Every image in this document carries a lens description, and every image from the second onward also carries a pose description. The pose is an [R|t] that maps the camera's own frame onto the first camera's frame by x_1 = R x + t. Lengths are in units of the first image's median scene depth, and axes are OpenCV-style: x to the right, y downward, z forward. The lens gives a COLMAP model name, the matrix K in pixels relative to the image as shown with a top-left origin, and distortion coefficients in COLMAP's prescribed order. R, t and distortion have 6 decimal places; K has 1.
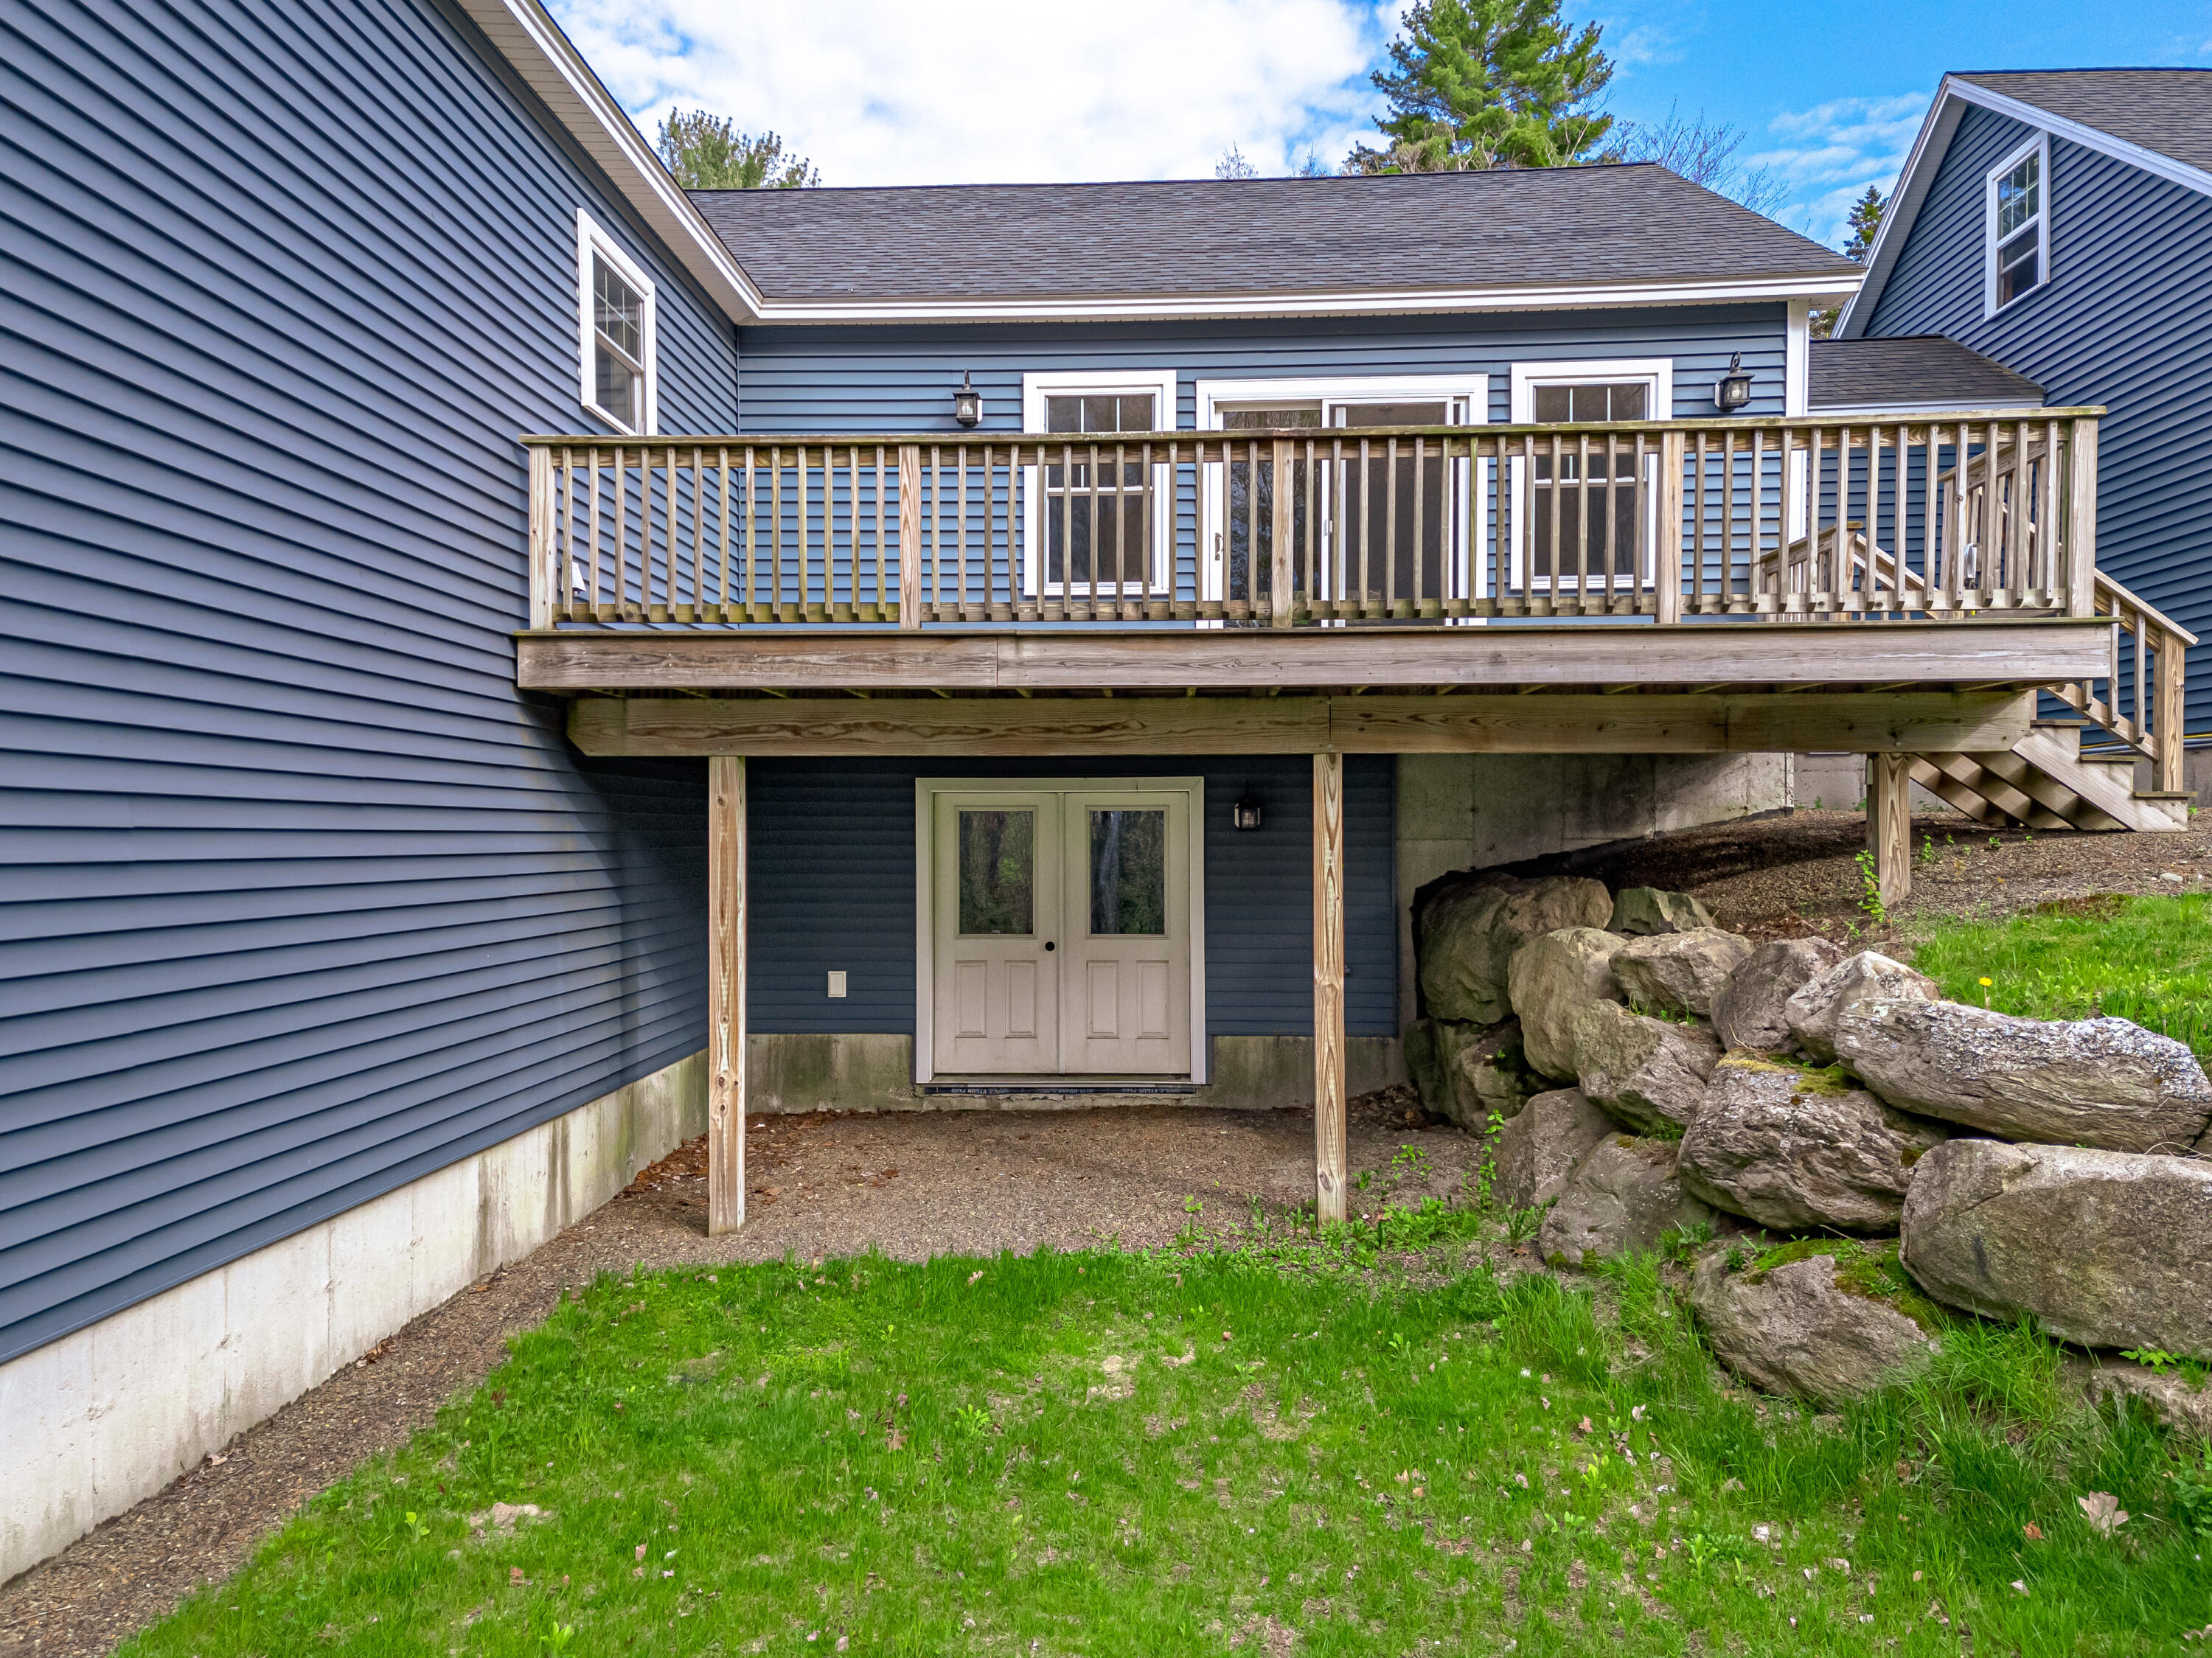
lens RADIAL K [[1539.0, 0, 1099.5], [0, 1539.0, 838.3], [0, 0, 1]] dist [0.085115, -0.024731]
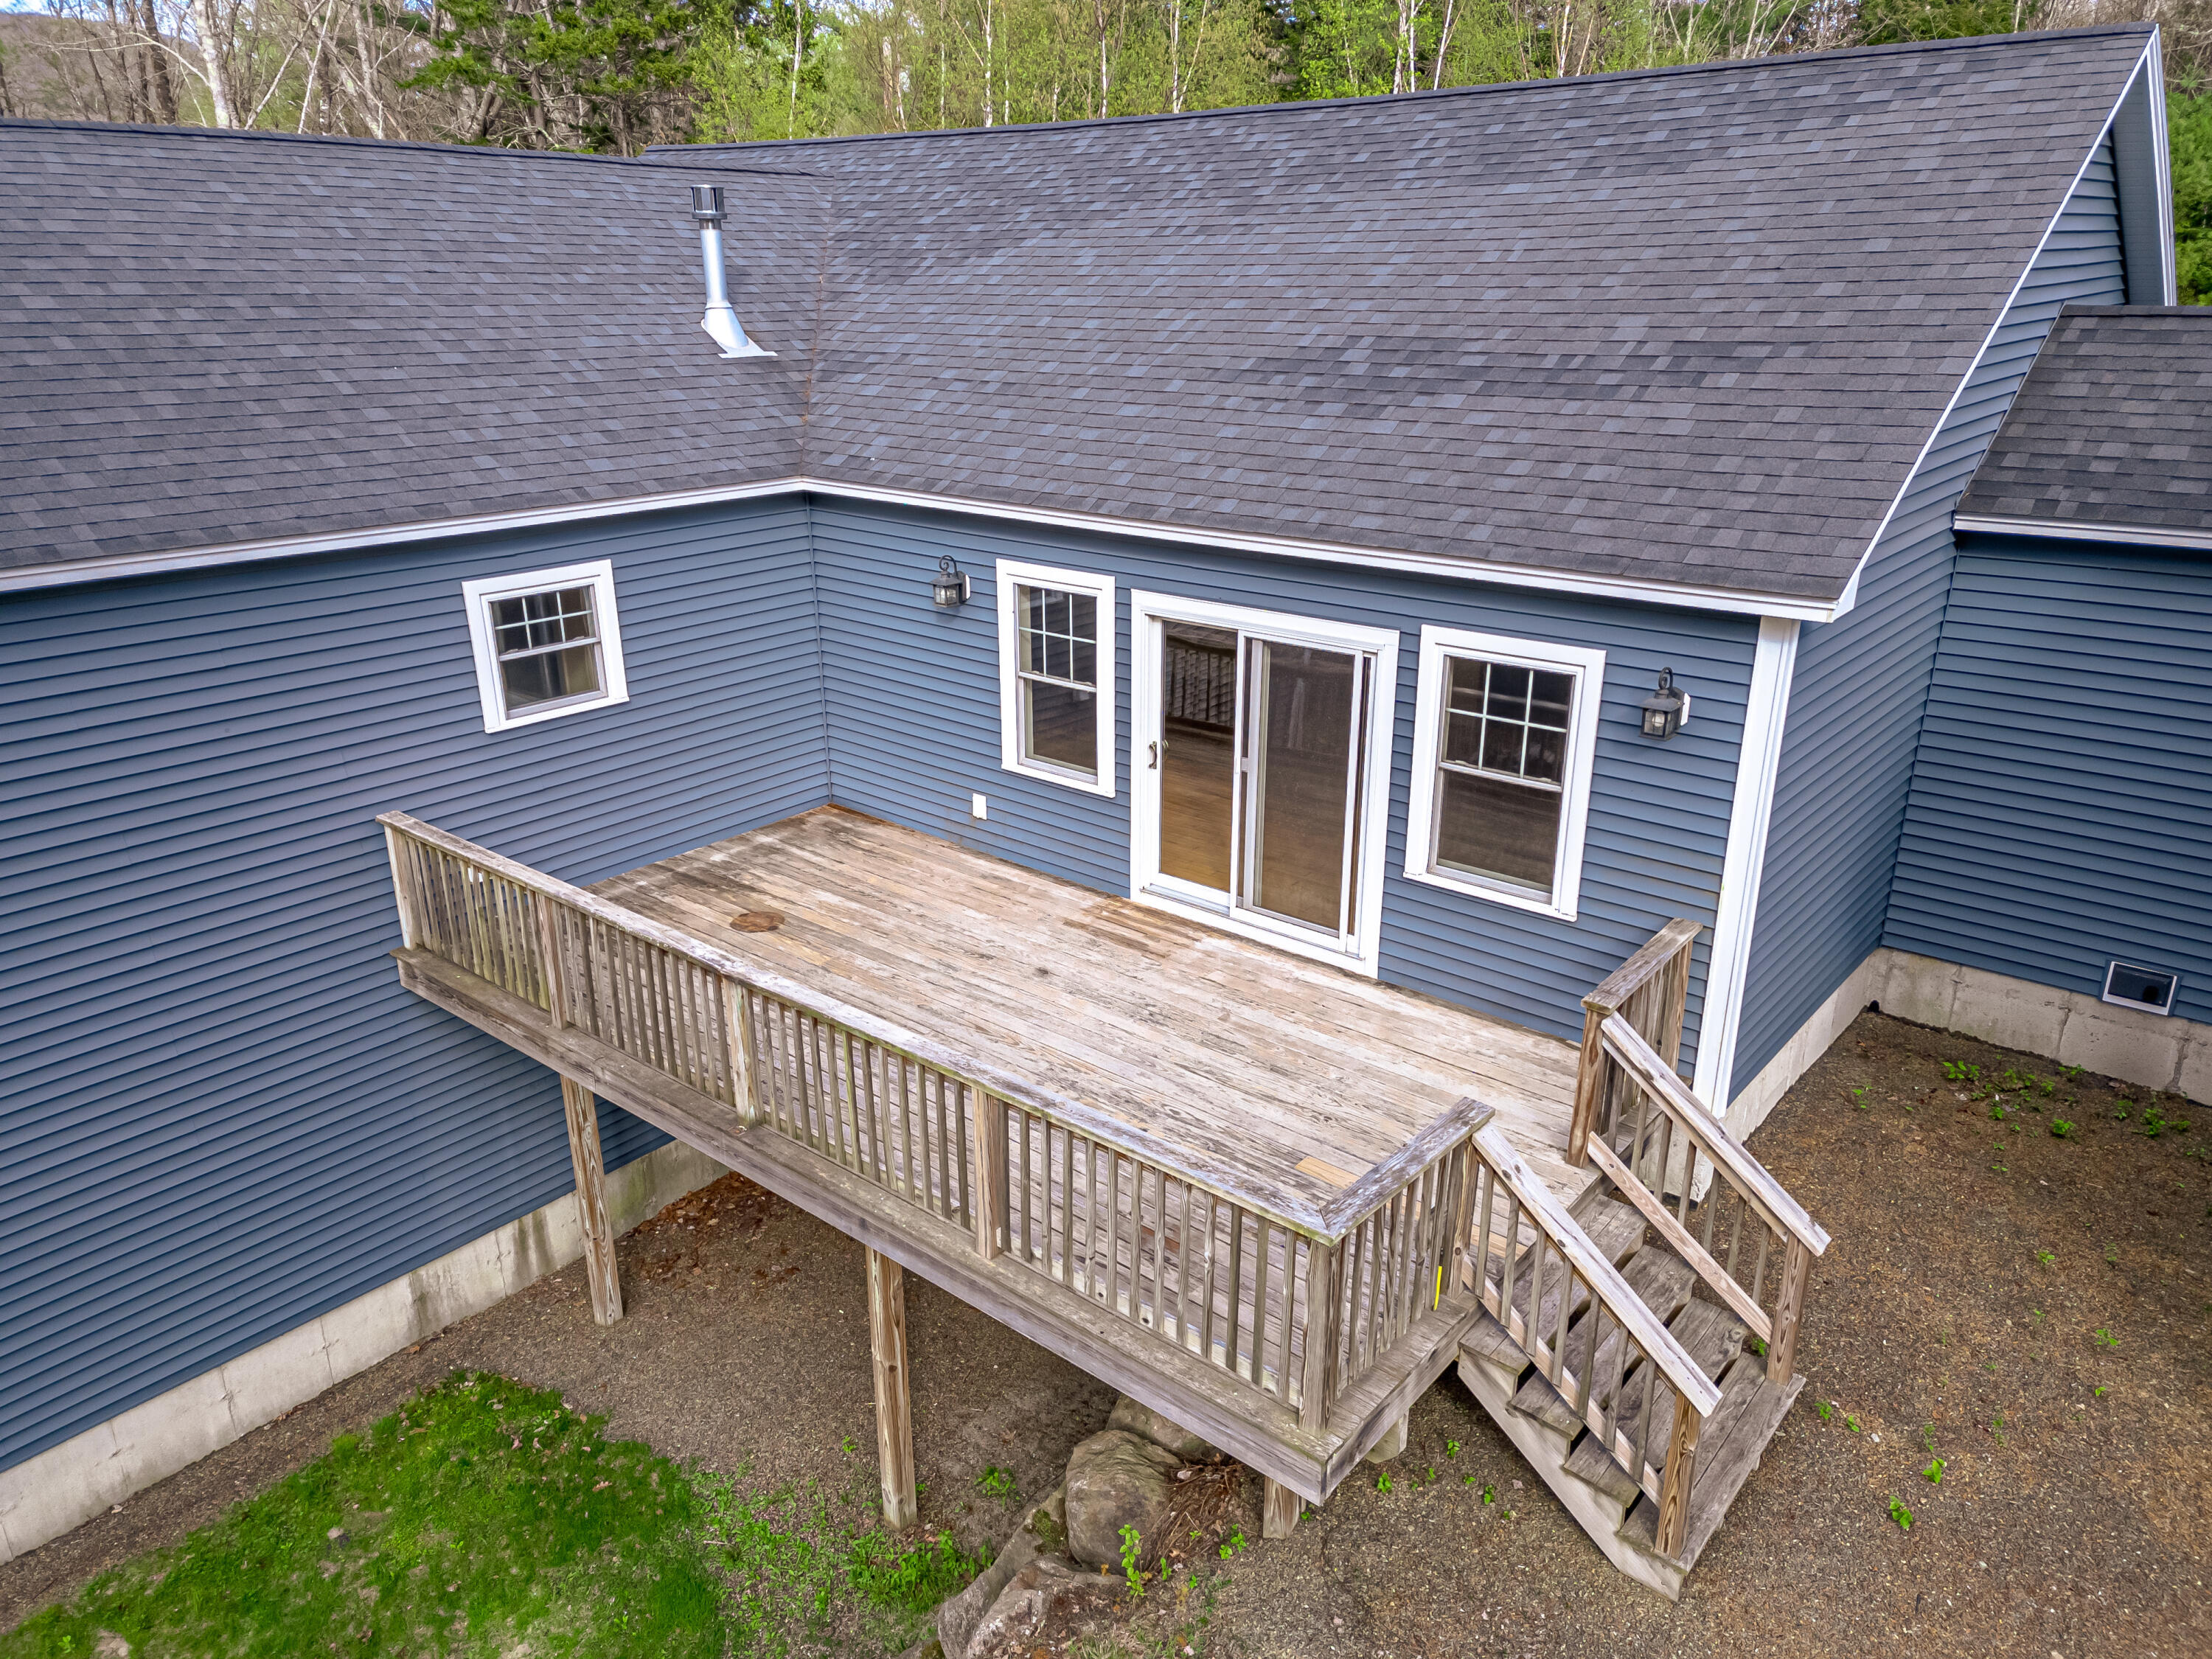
lens RADIAL K [[1539.1, 0, 1108.7], [0, 1539.1, 830.2], [0, 0, 1]] dist [0.085115, -0.024731]
pose [[0.795932, 0.206944, -0.568917, 0.625389], [0.005468, 0.937263, 0.348580, -0.492269], [0.605361, -0.280557, 0.744866, 0.256053]]
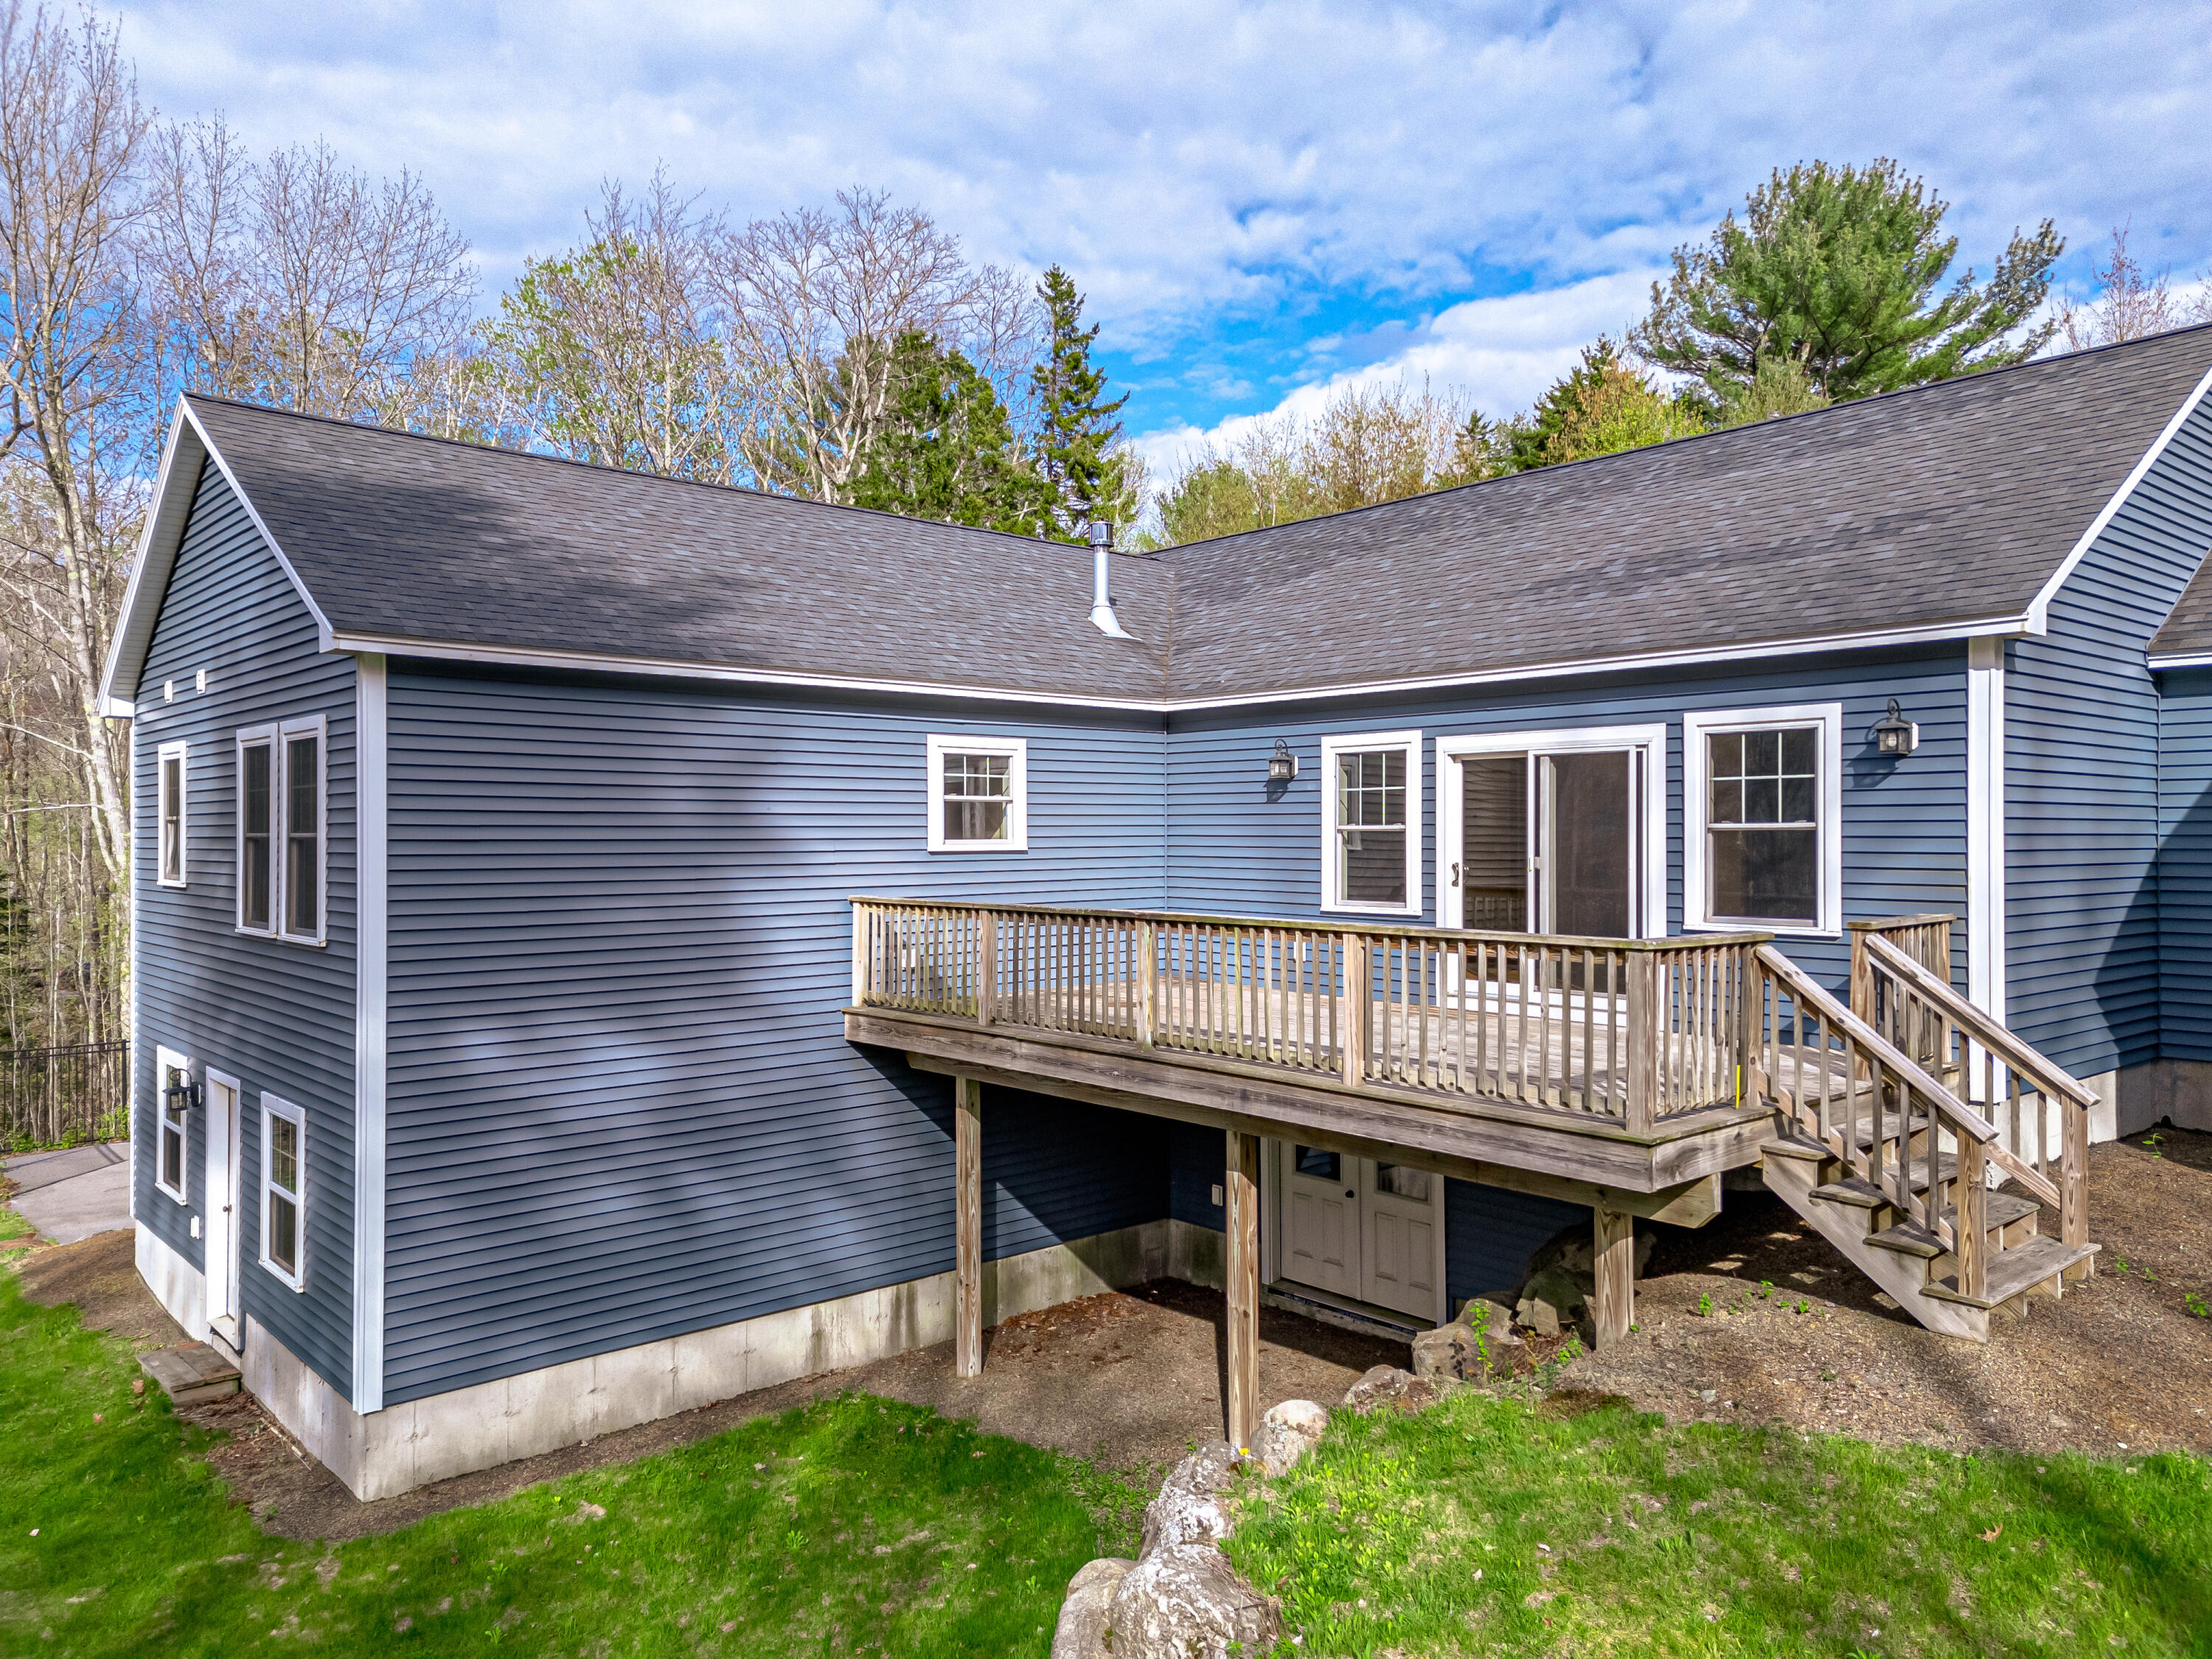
lens RADIAL K [[1539.1, 0, 1101.3], [0, 1539.1, 825.1], [0, 0, 1]] dist [0.085115, -0.024731]
pose [[0.693164, -0.004030, -0.720769, 0.747519], [0.001505, 0.999990, -0.004144, -0.226818], [0.720779, 0.001787, 0.693163, -0.002260]]
